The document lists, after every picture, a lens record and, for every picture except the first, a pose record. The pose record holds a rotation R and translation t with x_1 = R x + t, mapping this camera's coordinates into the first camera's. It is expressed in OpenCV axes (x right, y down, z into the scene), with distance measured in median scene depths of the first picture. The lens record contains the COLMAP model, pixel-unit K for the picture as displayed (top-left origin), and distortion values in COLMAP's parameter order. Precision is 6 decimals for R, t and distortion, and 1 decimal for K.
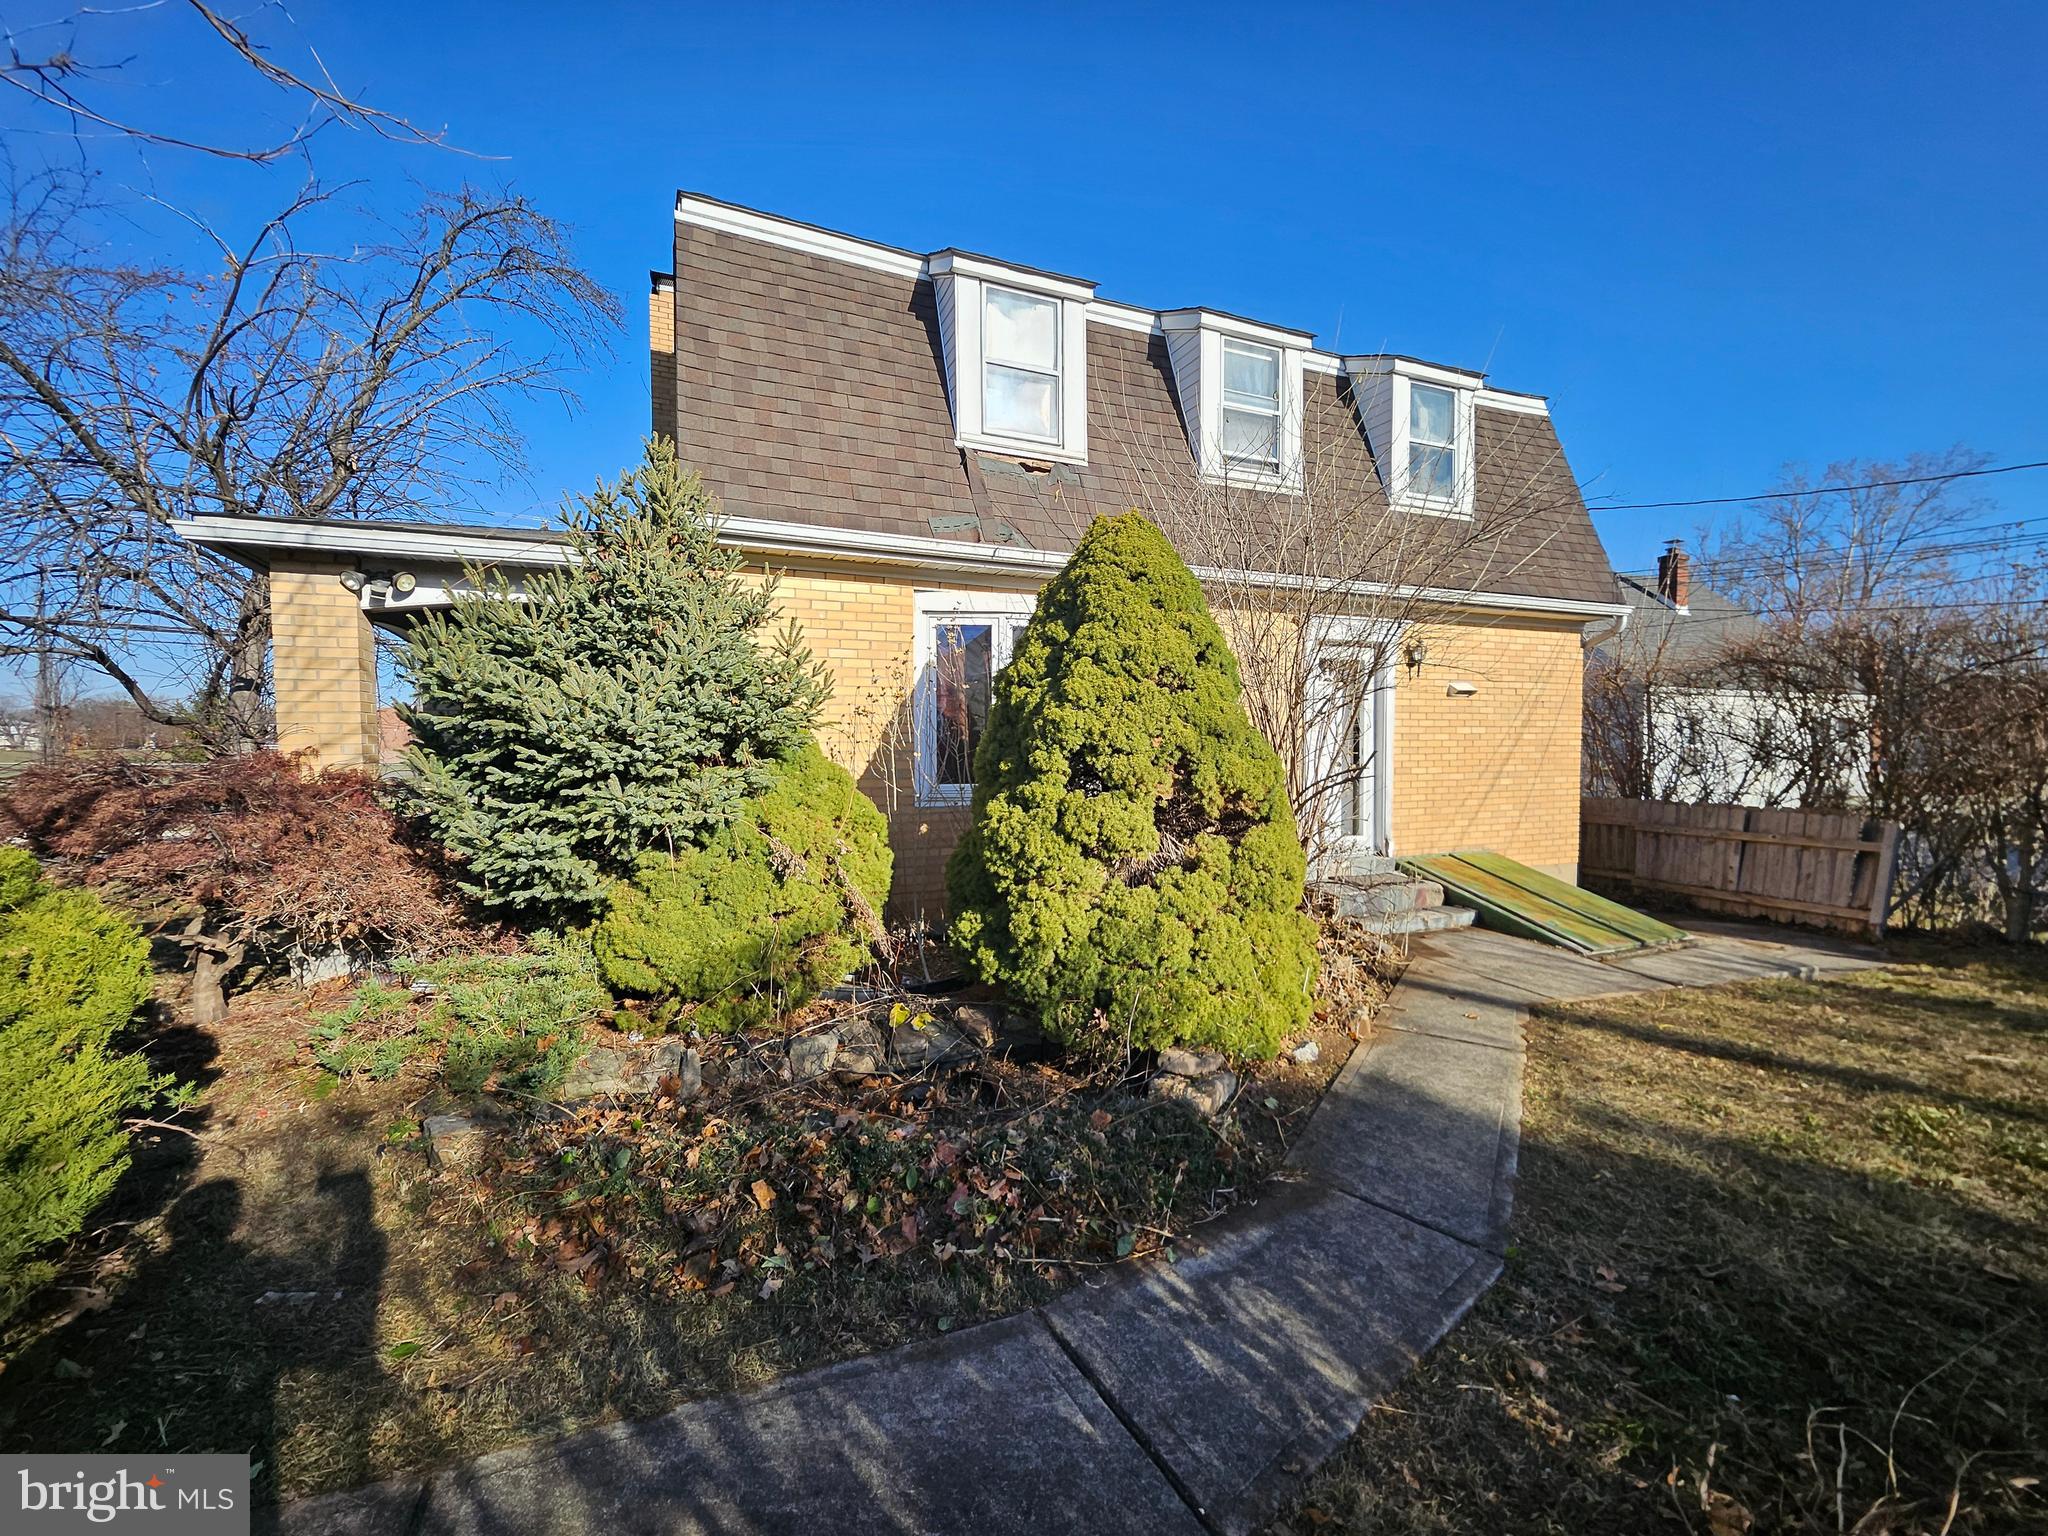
lens RADIAL K [[806.8, 0, 1028.1], [0, 806.8, 769.2], [0, 0, 1]] dist [0.000119, 0.000134]
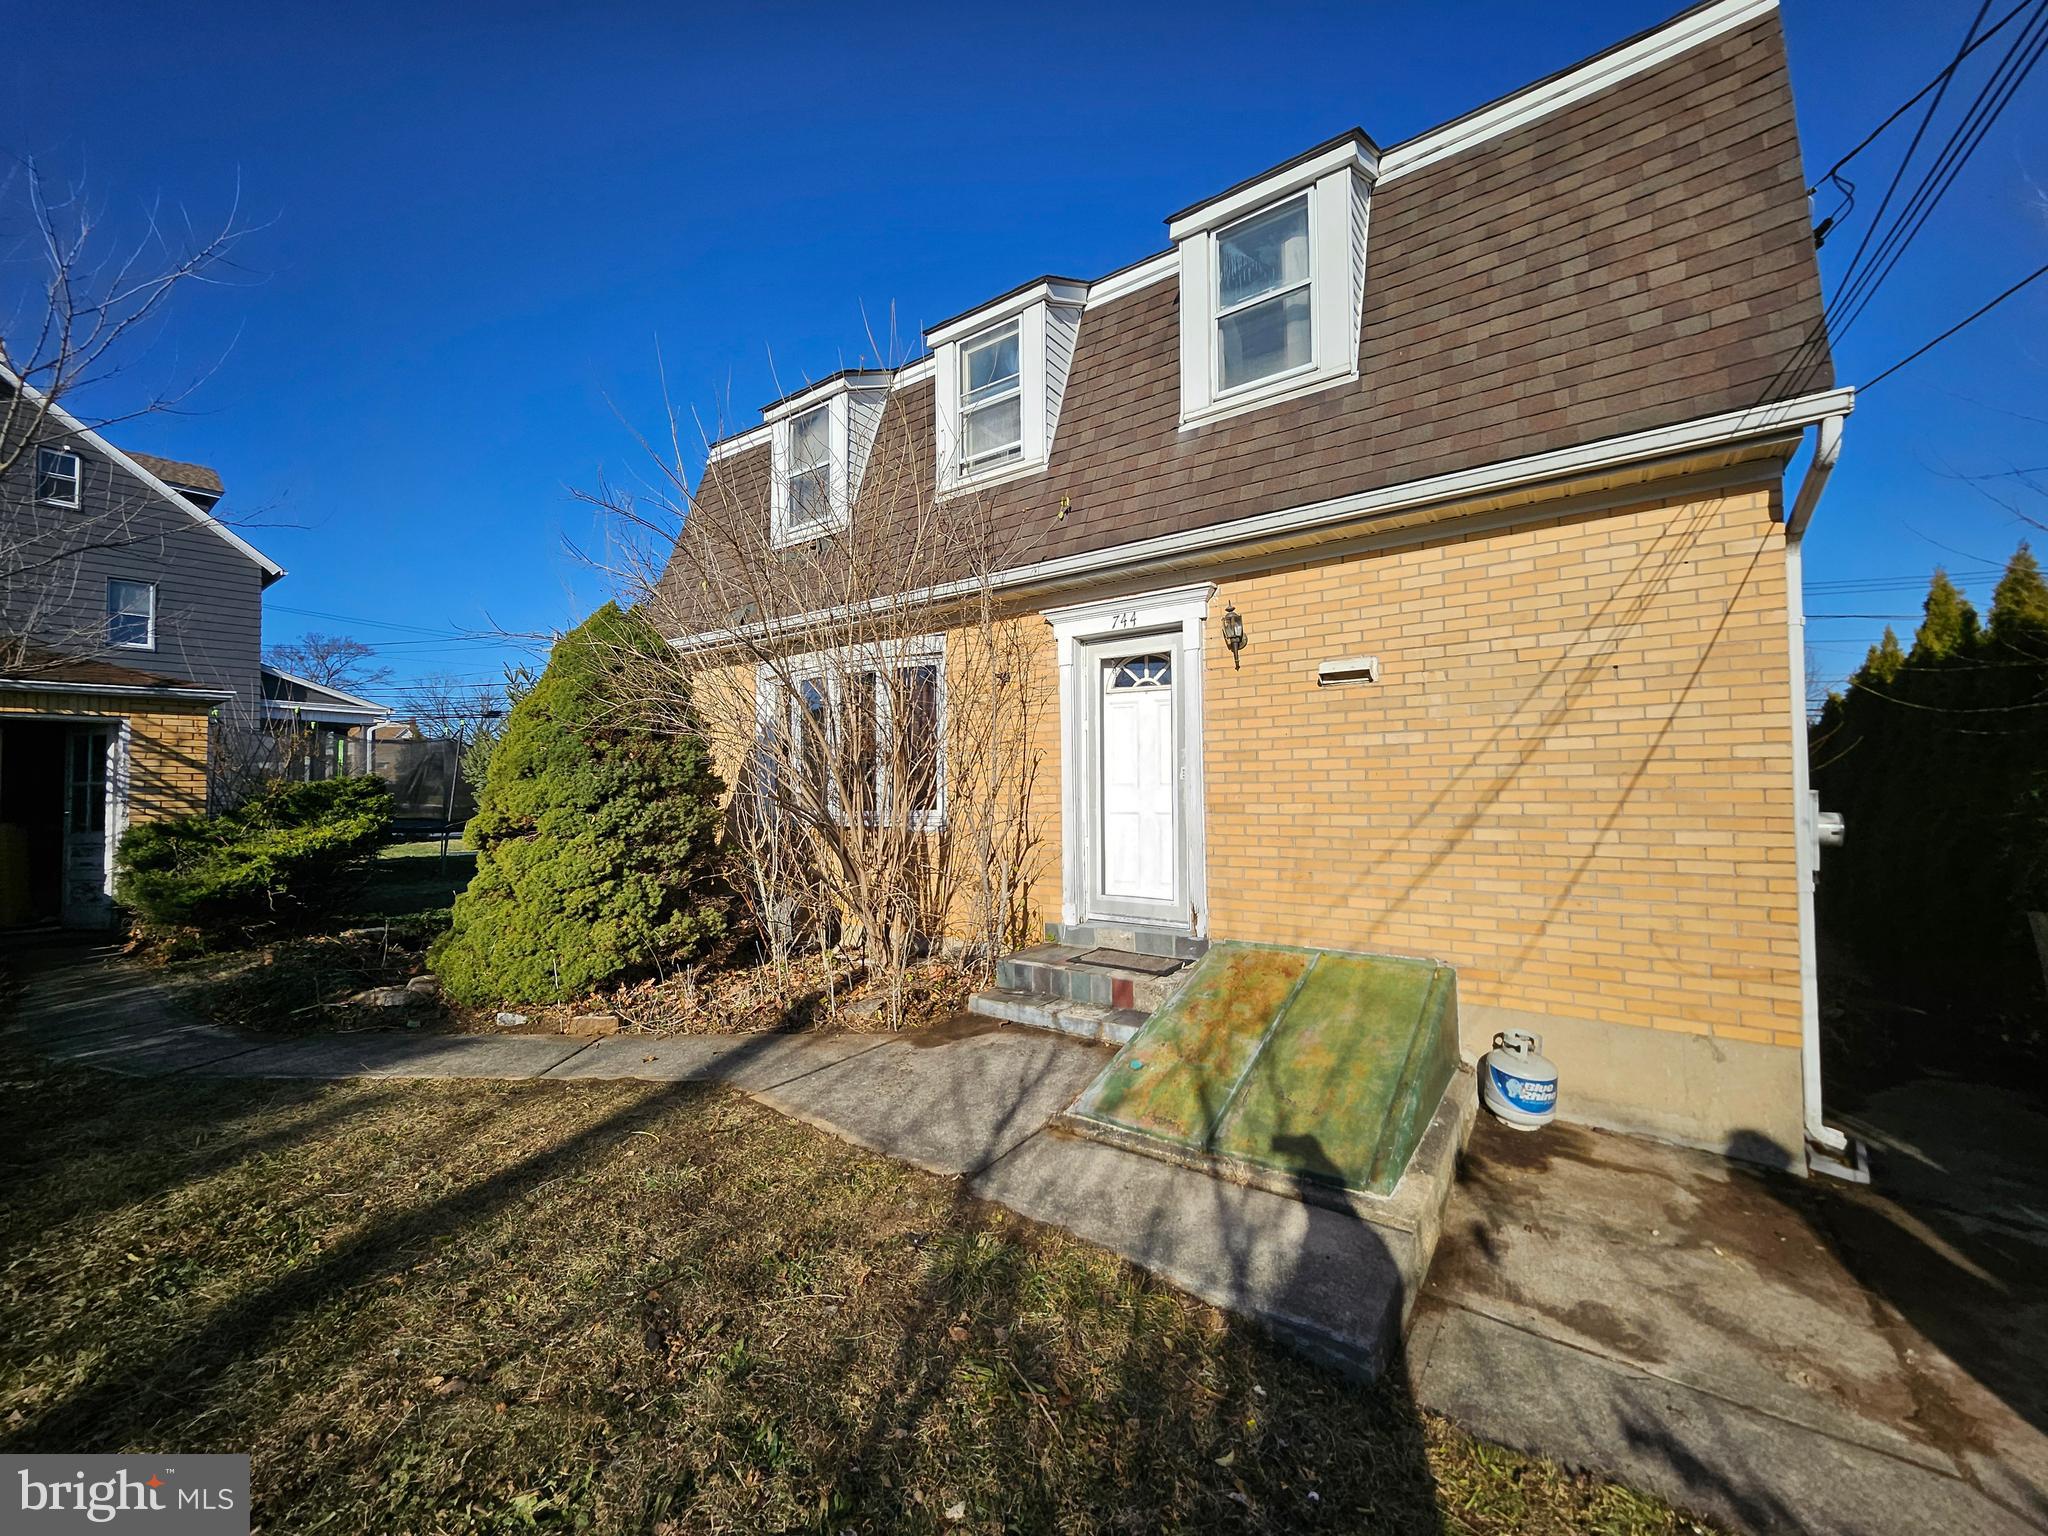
lens RADIAL K [[806.8, 0, 1027.9], [0, 806.8, 768.7], [0, 0, 1]] dist [0.000119, 0.000134]
pose [[0.520139, -0.027689, -0.853632, 1.334032], [-0.022280, 0.998694, -0.045971, 0.005098], [0.853791, 0.042930, 0.518843, 0.741922]]
